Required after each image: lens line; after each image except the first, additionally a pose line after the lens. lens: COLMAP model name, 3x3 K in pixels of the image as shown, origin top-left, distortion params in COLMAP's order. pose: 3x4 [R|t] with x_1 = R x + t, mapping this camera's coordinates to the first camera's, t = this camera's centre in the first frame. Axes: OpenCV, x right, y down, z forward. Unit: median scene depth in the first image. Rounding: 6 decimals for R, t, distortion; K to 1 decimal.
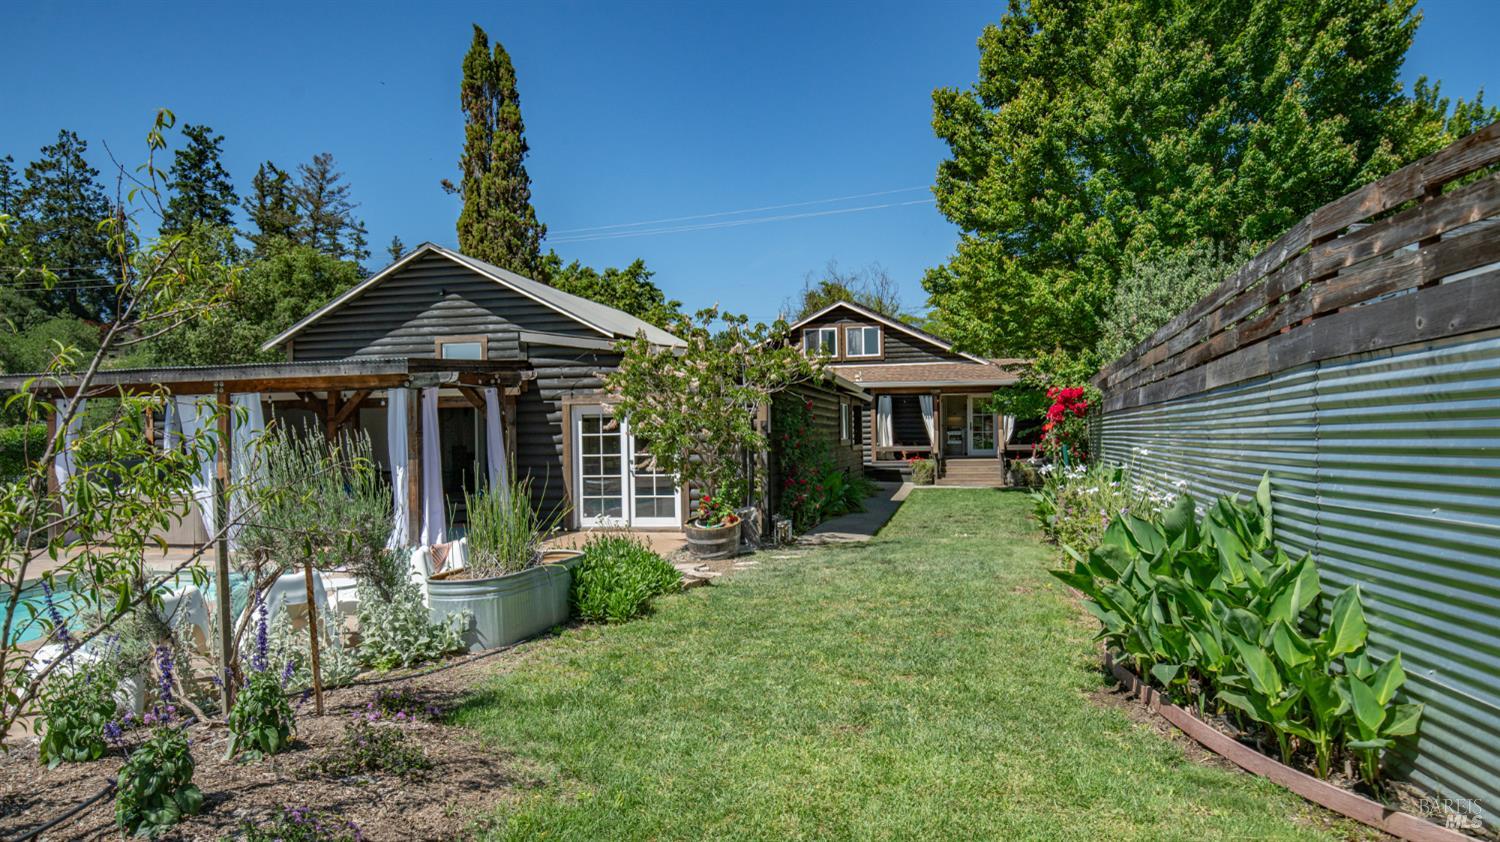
lens RADIAL K [[928.0, 0, 750.0], [0, 928.0, 421.0], [0, 0, 1]] dist [0.004960, 0.002308]
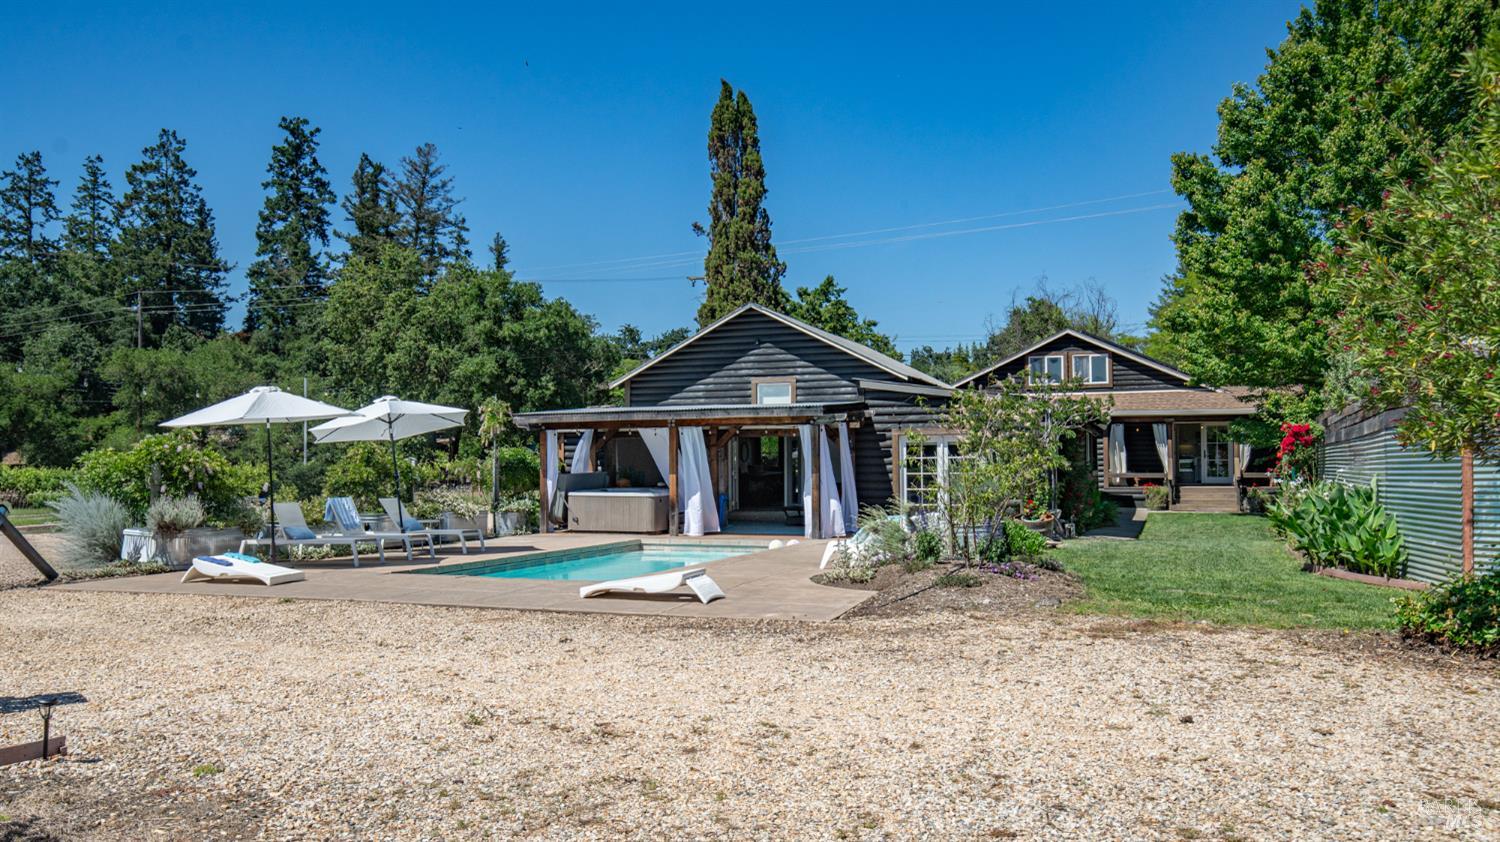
lens RADIAL K [[1170.7, 0, 704.6], [0, 1170.7, 420.7], [0, 0, 1]] dist [0.008622, 0.001546]
pose [[0.988014, 0.003092, -0.154335, -0.105895], [-0.006329, 0.999770, -0.020489, -0.001159], [0.154236, 0.021221, 0.987806, -0.355439]]
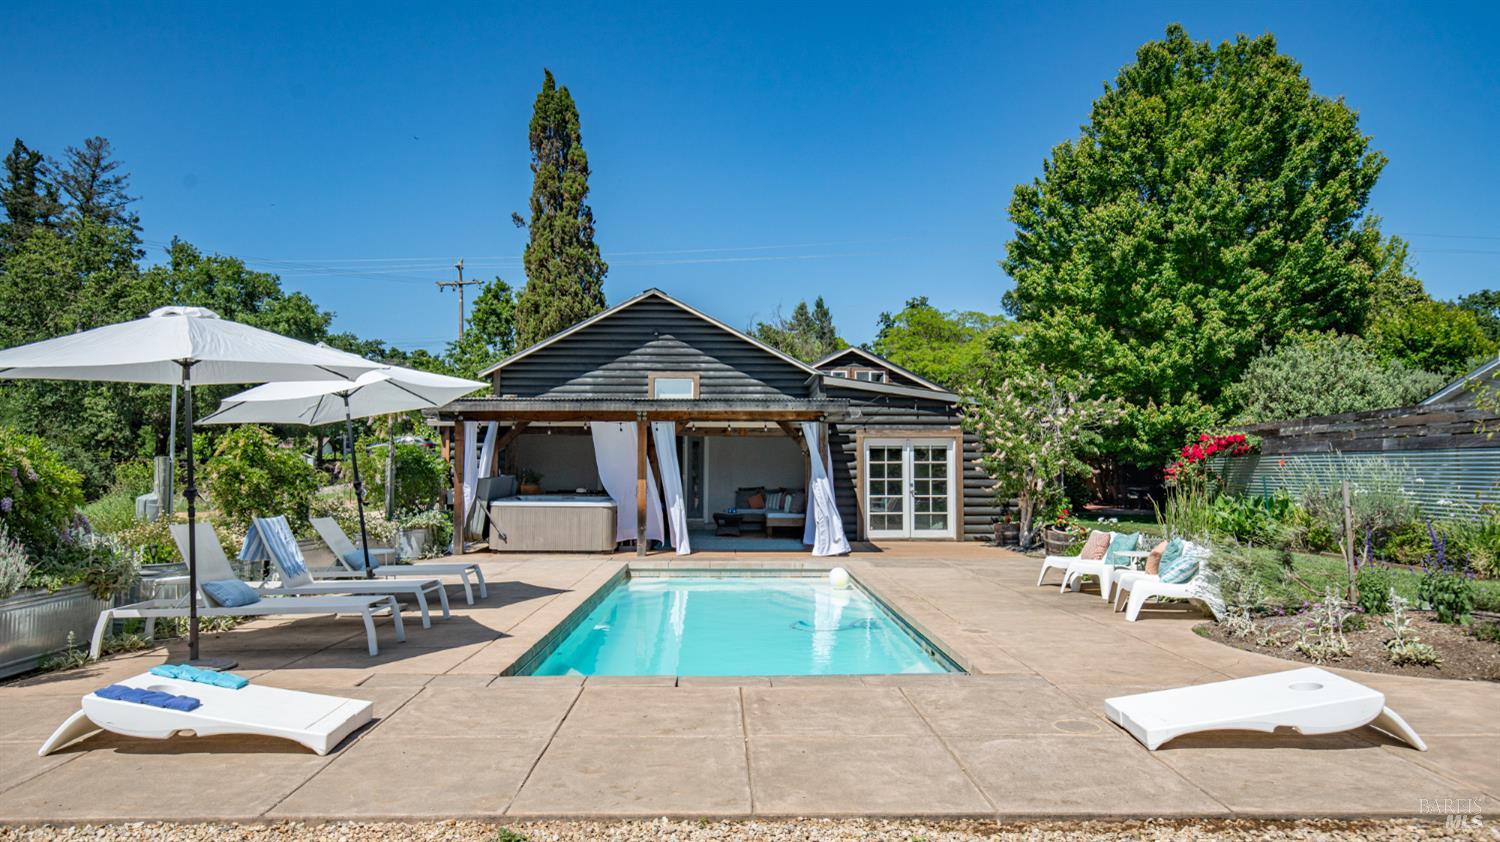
lens RADIAL K [[948.9, 0, 753.8], [0, 948.9, 429.9], [0, 0, 1]] dist [0.002608, 0.001367]
pose [[0.971359, 0.027358, 0.236036, -0.318311], [-0.021456, 0.999390, -0.027538, 0.005048], [-0.236645, 0.021685, 0.971354, -0.090313]]
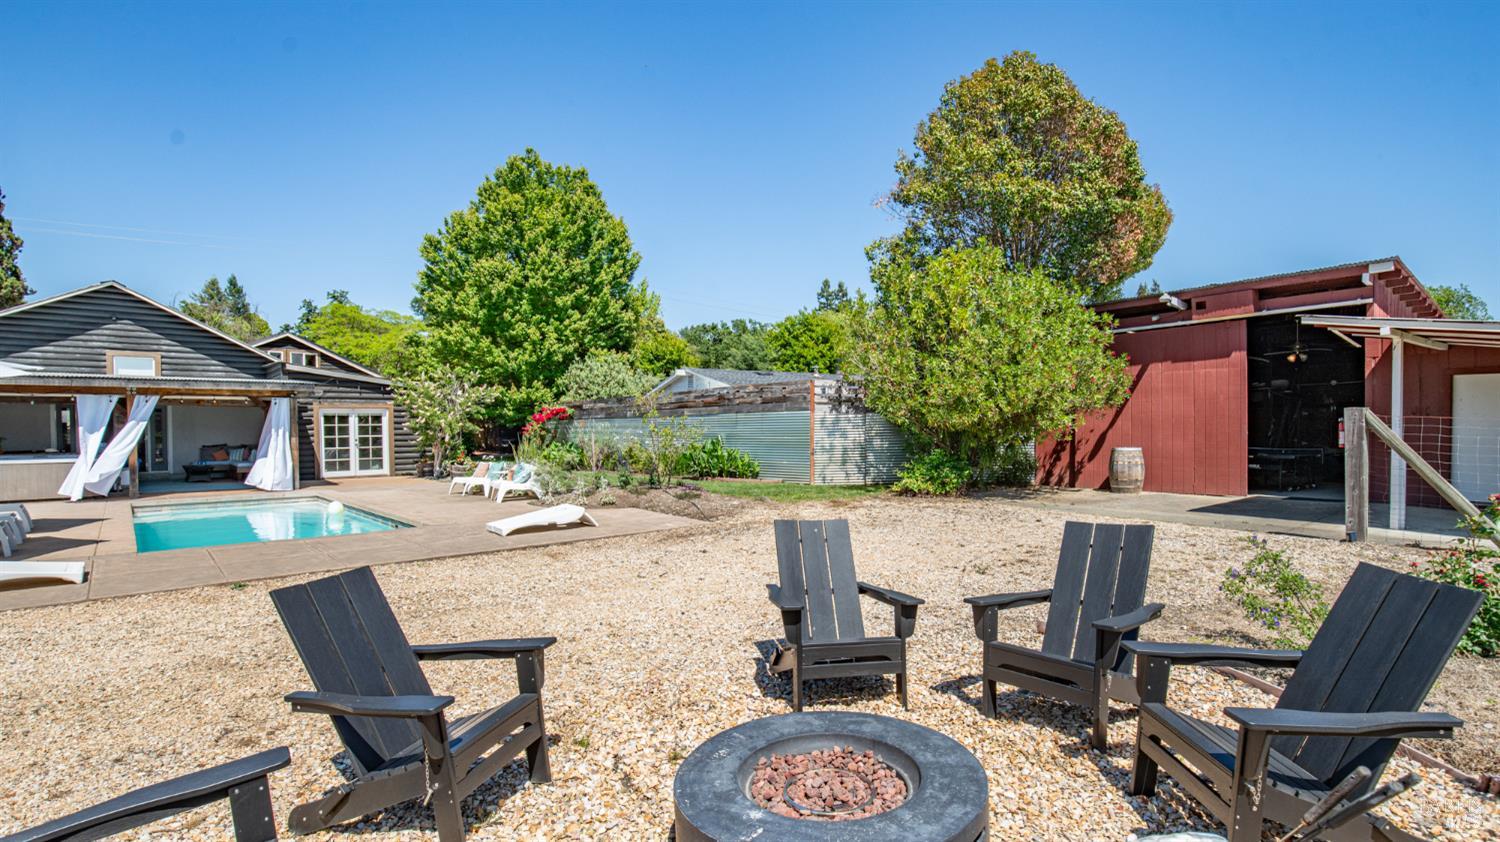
lens RADIAL K [[701.3, 0, 757.9], [0, 701.3, 444.3], [0, 0, 1]] dist [-0.026288, -0.000001]
pose [[0.570860, -0.009482, 0.820993, -0.403000], [-0.017144, 0.999578, 0.023465, 0.003344], [-0.820869, -0.027470, 0.570456, -0.216802]]
